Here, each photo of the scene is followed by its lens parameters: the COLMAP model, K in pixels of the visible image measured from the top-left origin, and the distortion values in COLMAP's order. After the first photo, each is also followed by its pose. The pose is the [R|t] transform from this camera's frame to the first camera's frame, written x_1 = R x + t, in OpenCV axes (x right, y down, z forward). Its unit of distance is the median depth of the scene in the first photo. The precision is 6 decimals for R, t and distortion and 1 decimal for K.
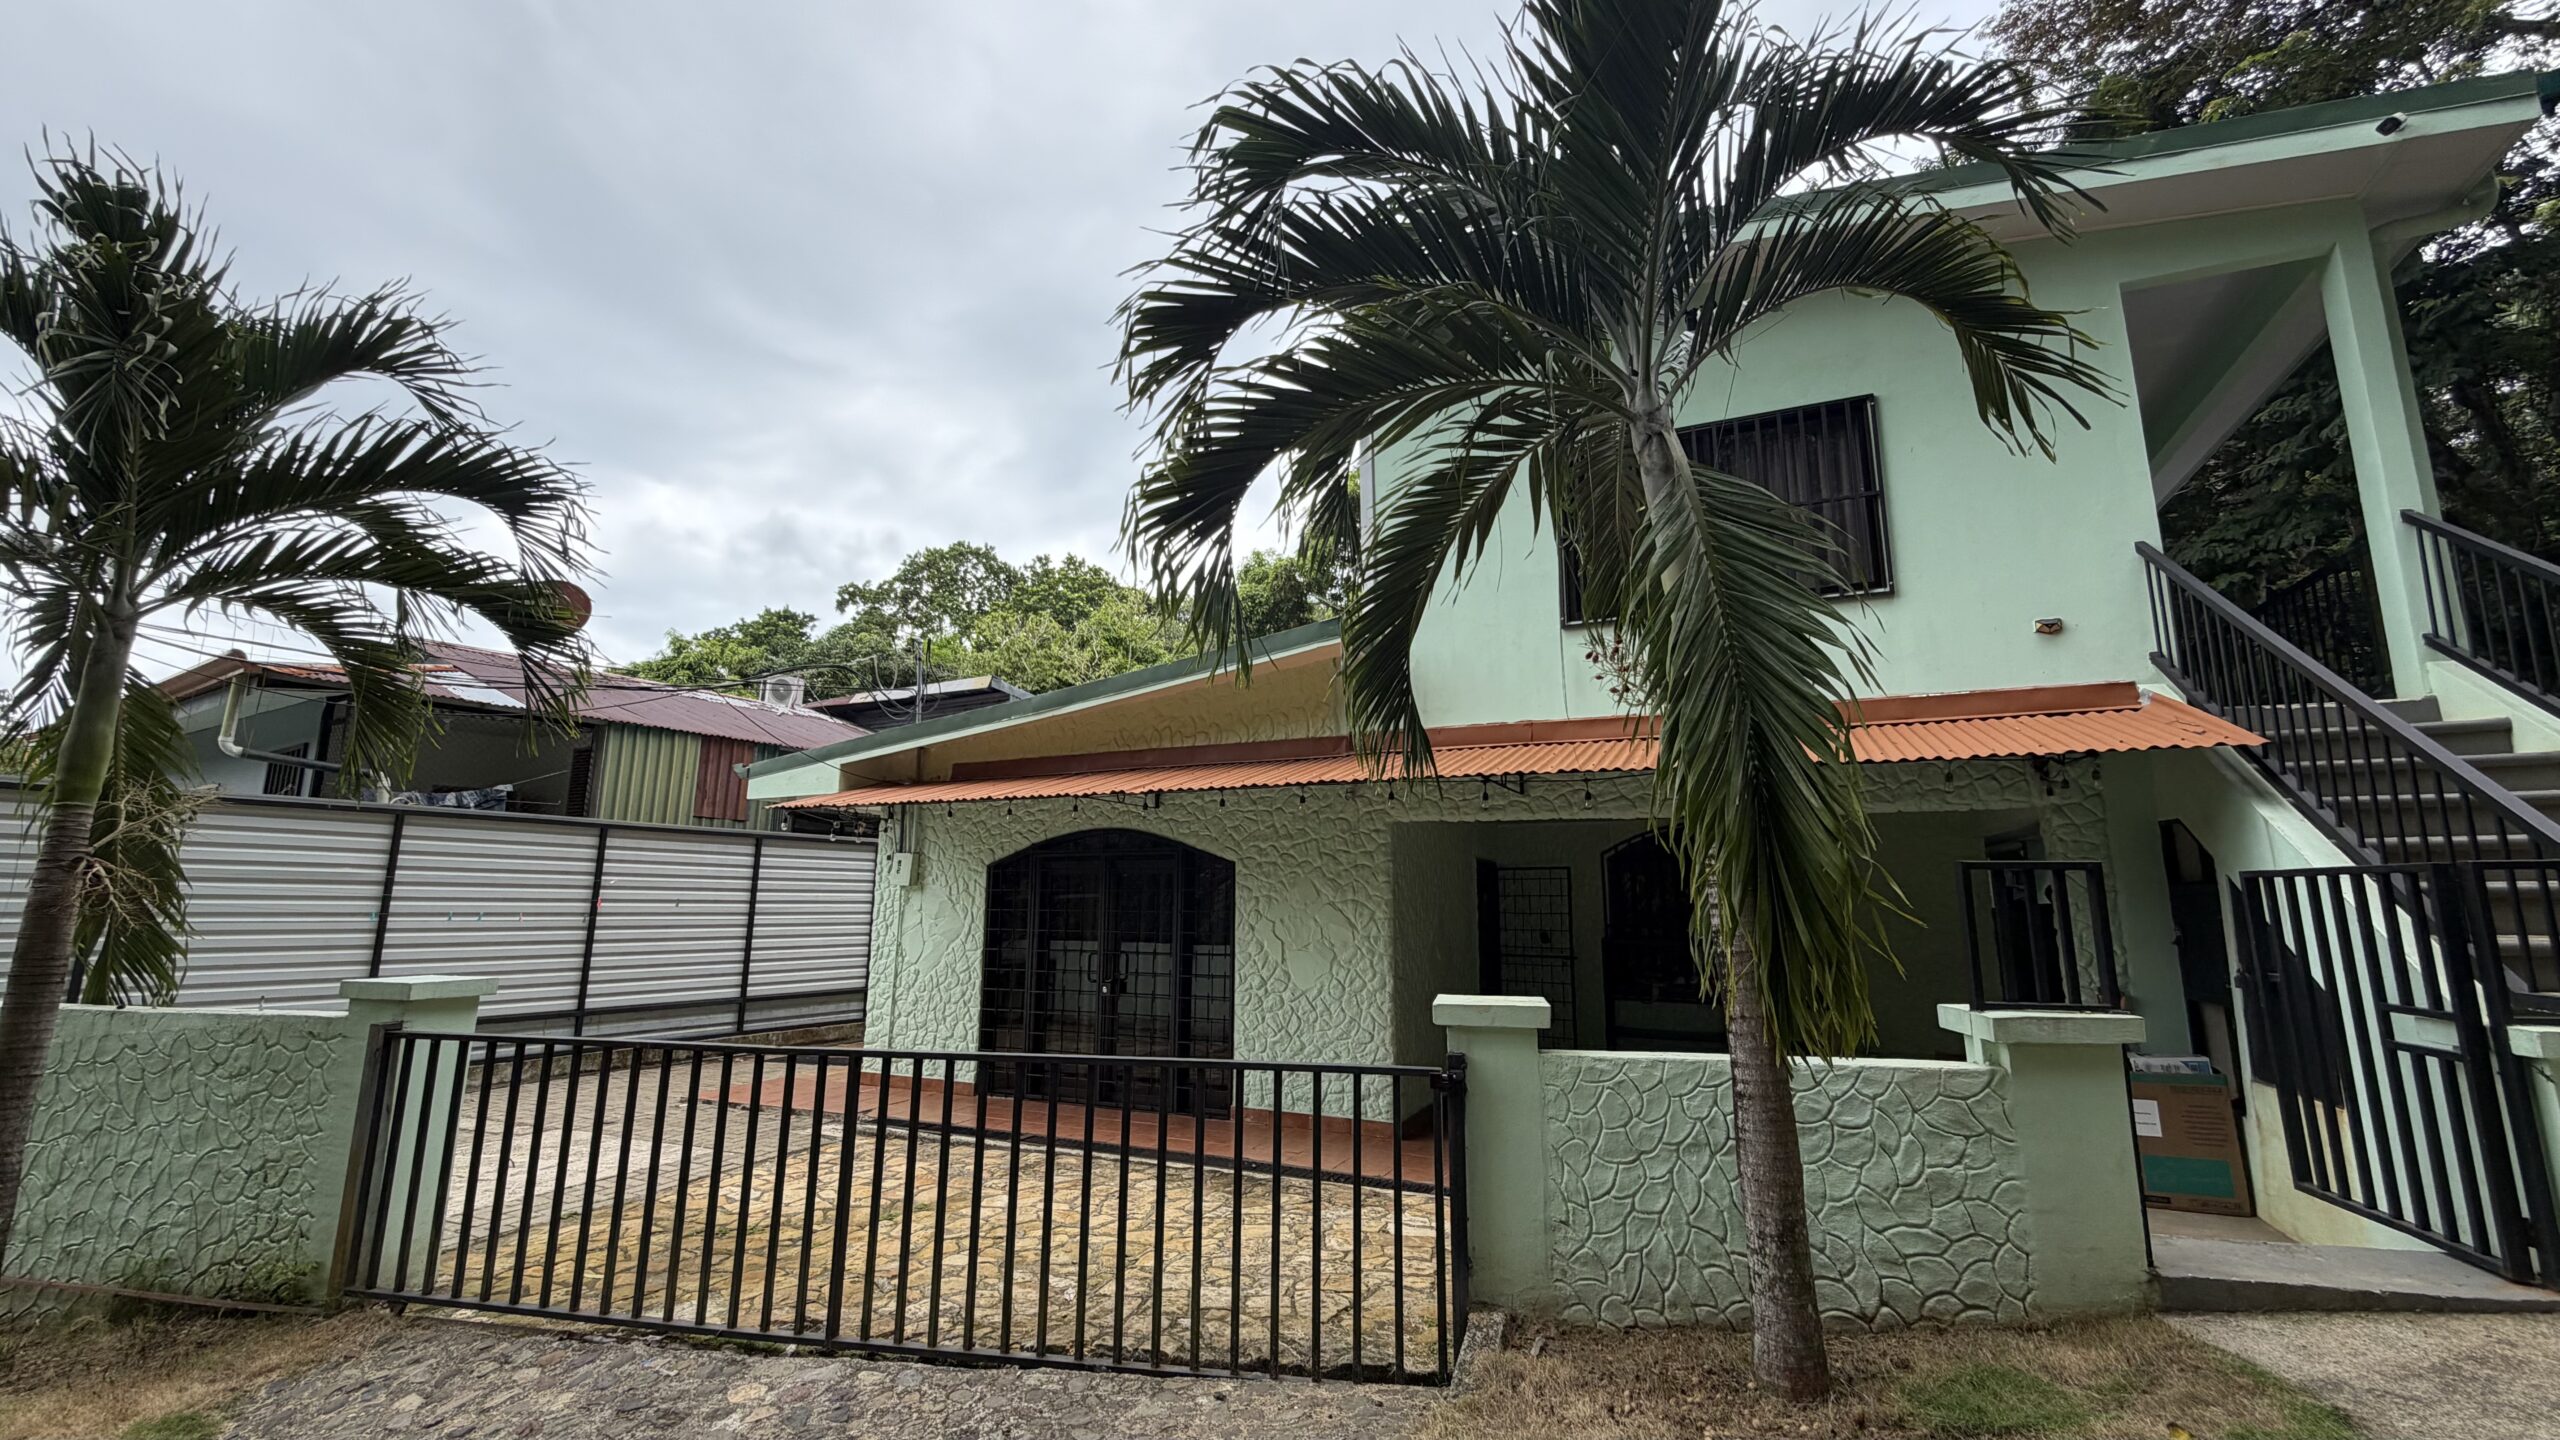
lens RADIAL K [[1016.5, 0, 1280.0], [0, 1016.5, 720.0], [0, 0, 1]] dist [0.000045, 0.000089]
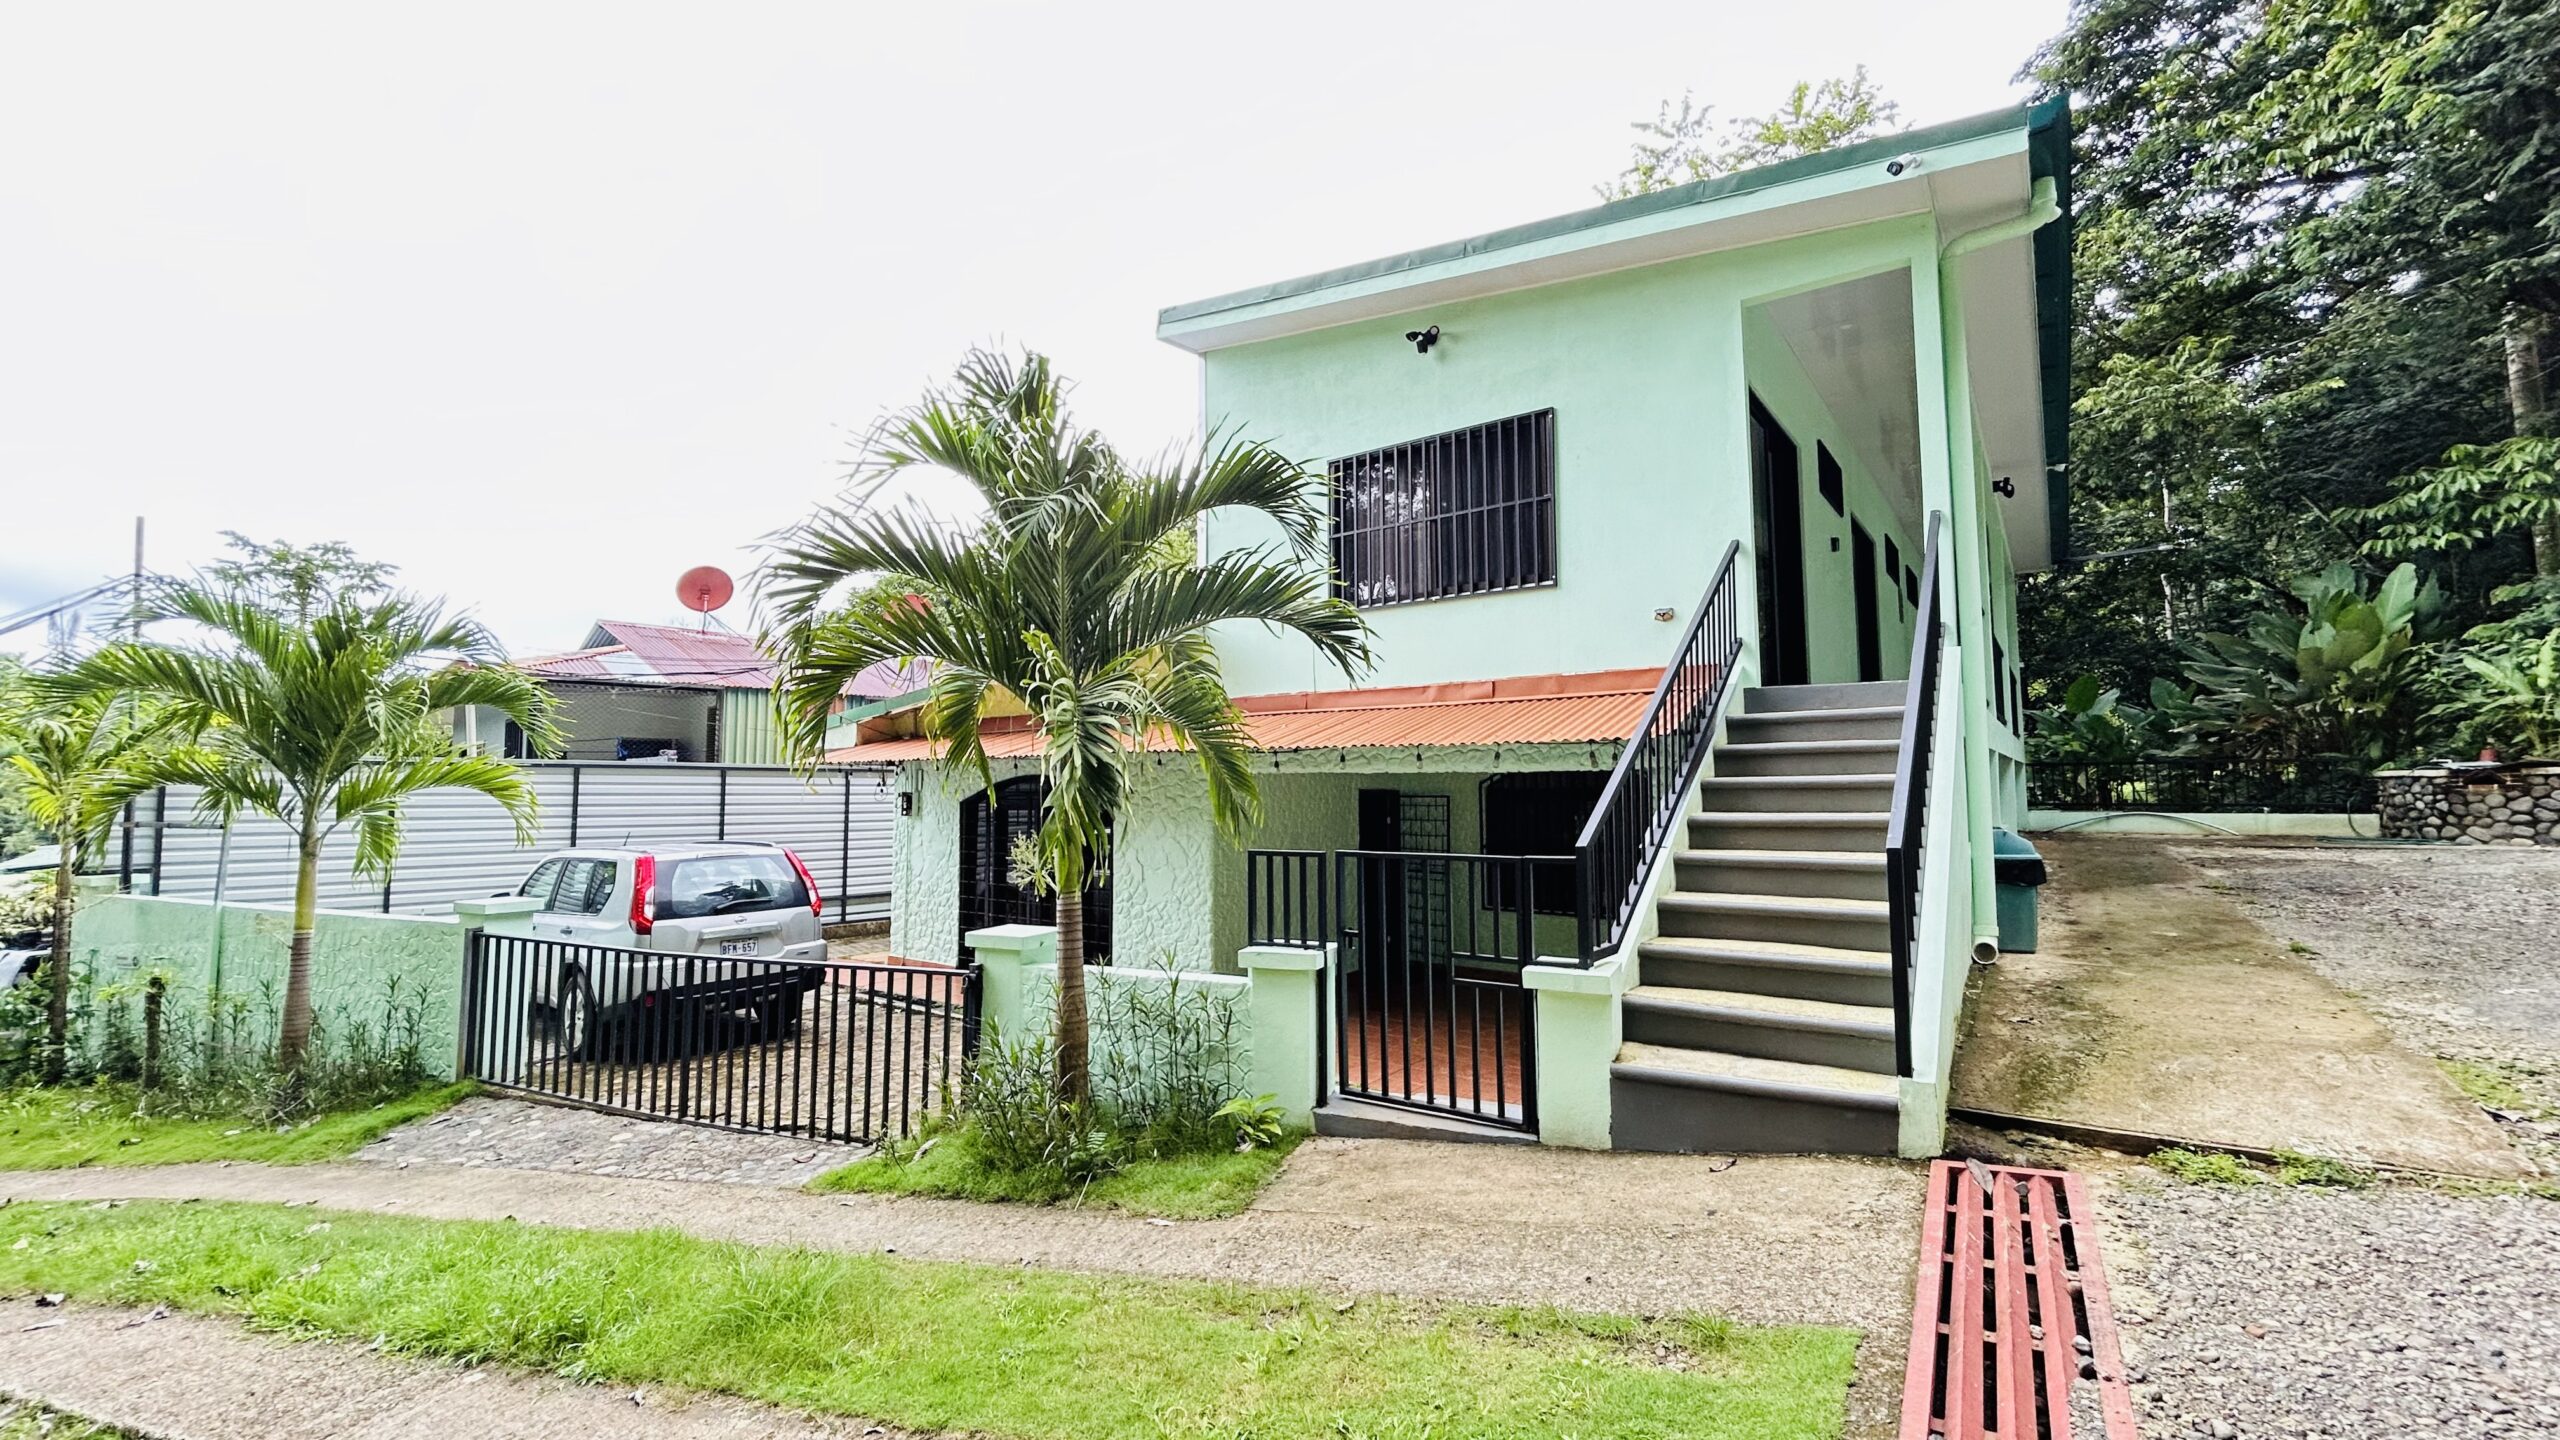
lens RADIAL K [[1020.5, 0, 1280.0], [0, 1020.5, 720.0], [0, 0, 1]] dist [-0.002244, -0.000185]
pose [[0.979215, -0.023294, -0.201483, 0.436782], [0.045003, 0.993574, 0.103849, -0.089063], [0.197770, -0.110757, 0.973971, -0.192589]]
